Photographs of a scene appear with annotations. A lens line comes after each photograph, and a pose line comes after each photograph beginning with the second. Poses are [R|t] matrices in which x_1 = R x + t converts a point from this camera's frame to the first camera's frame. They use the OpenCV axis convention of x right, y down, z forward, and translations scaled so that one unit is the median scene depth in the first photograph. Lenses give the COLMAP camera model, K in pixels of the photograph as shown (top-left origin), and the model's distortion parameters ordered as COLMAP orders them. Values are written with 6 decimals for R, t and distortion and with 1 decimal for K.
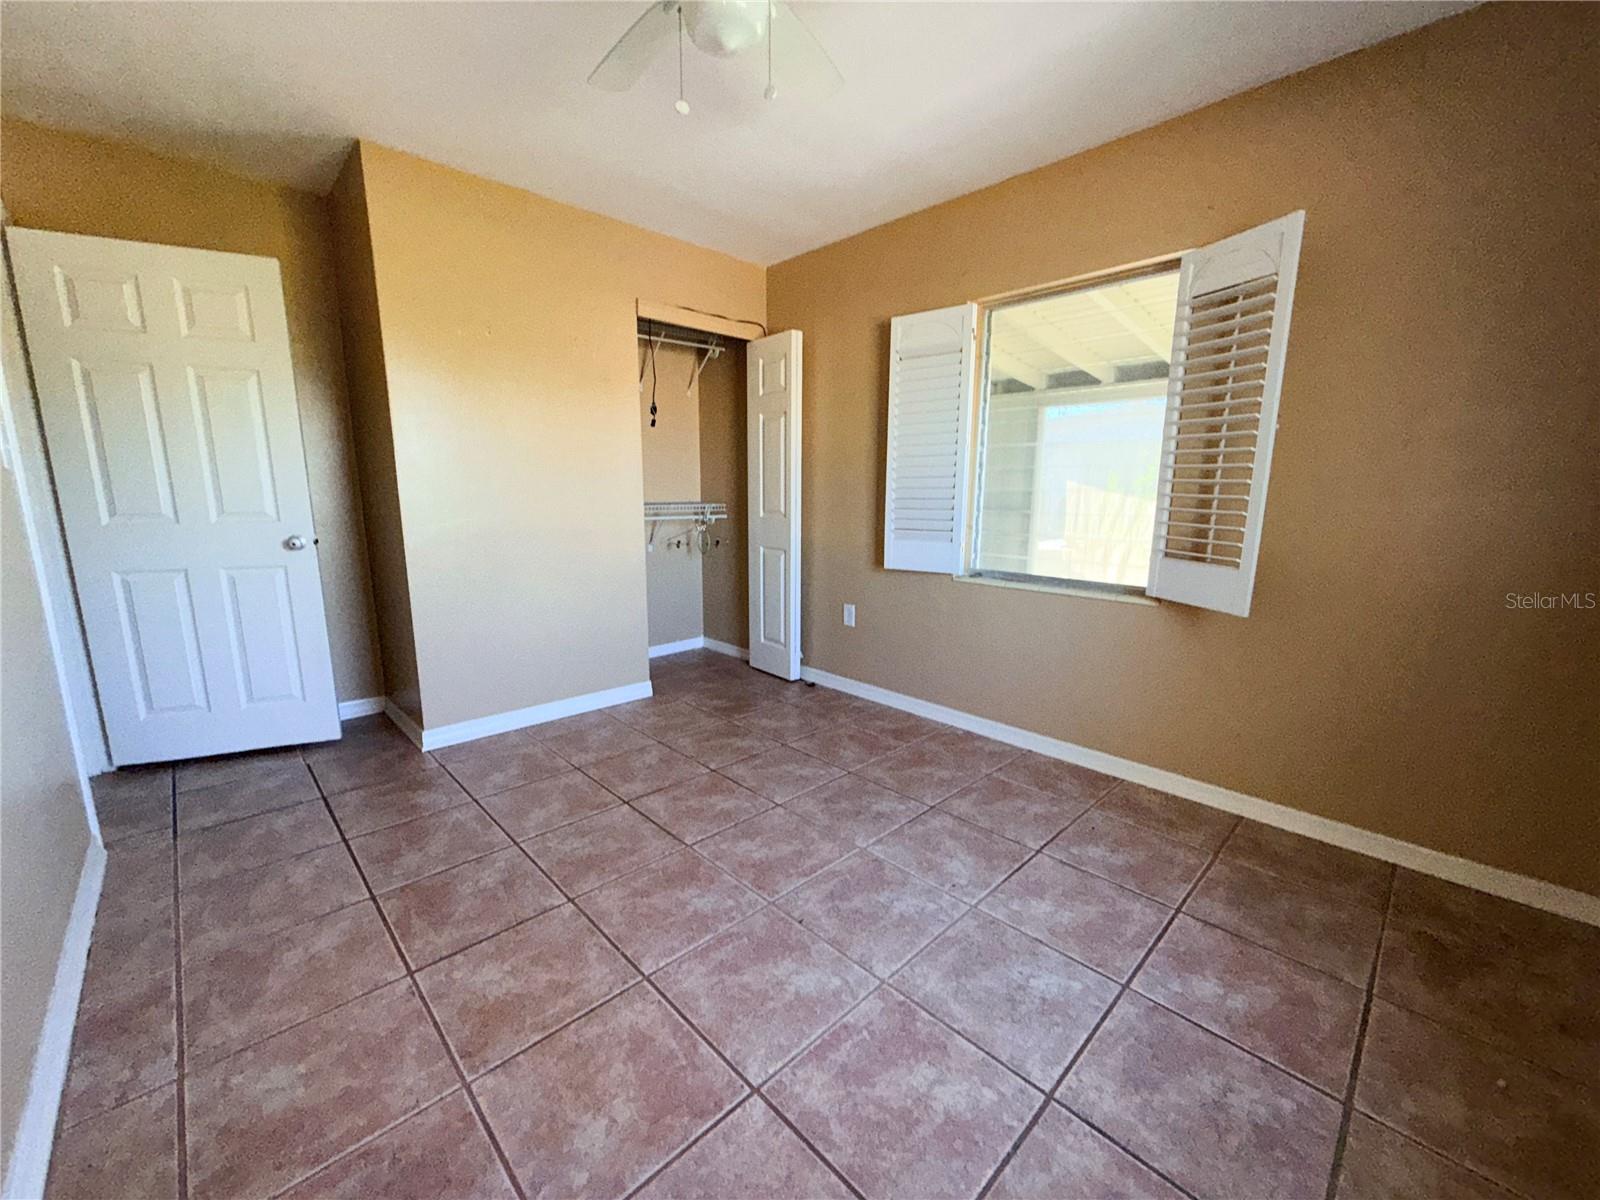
lens RADIAL K [[638.9, 0, 795.6], [0, 638.9, 602.7], [0, 0, 1]] dist [0.000432, -0.000112]
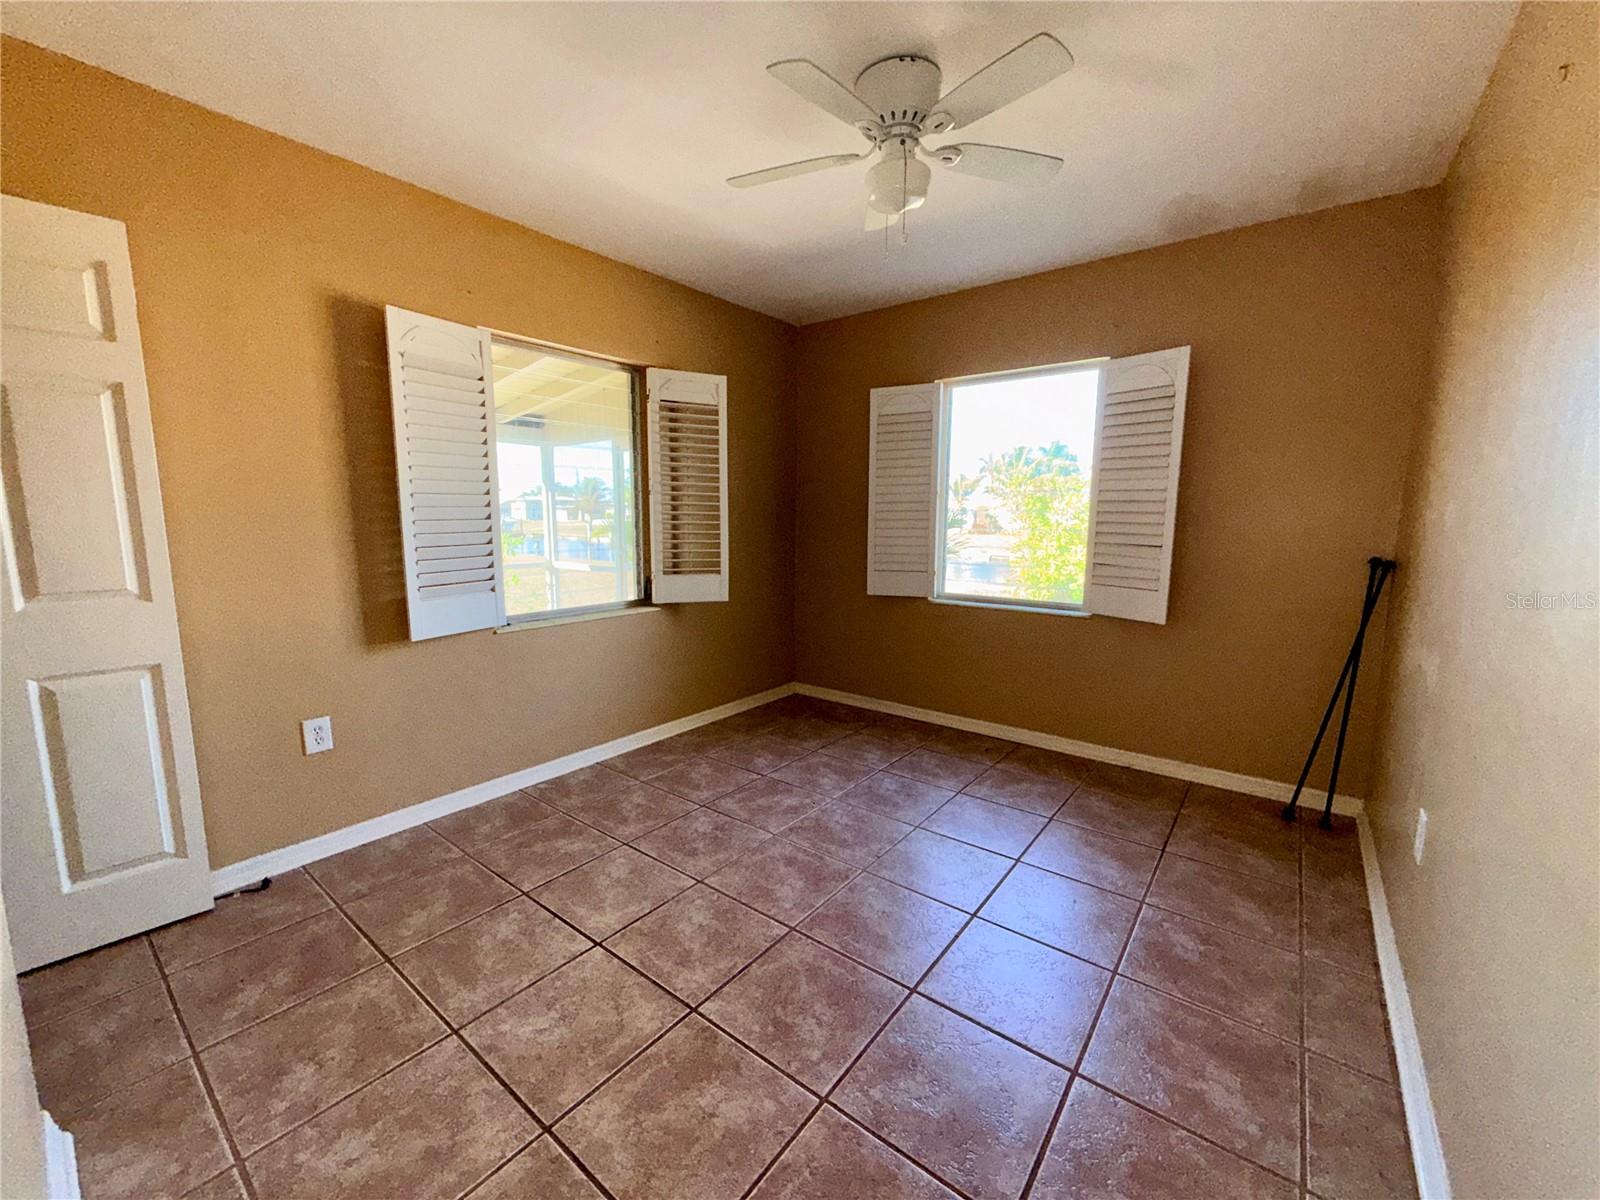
lens RADIAL K [[638.9, 0, 795.3], [0, 638.9, 601.9], [0, 0, 1]] dist [0.000432, -0.000112]
pose [[-0.137658, -0.142282, 0.980207, -0.878298], [0.172875, 0.970987, 0.165221, -0.197972], [-0.975277, 0.192197, -0.109067, 0.883307]]
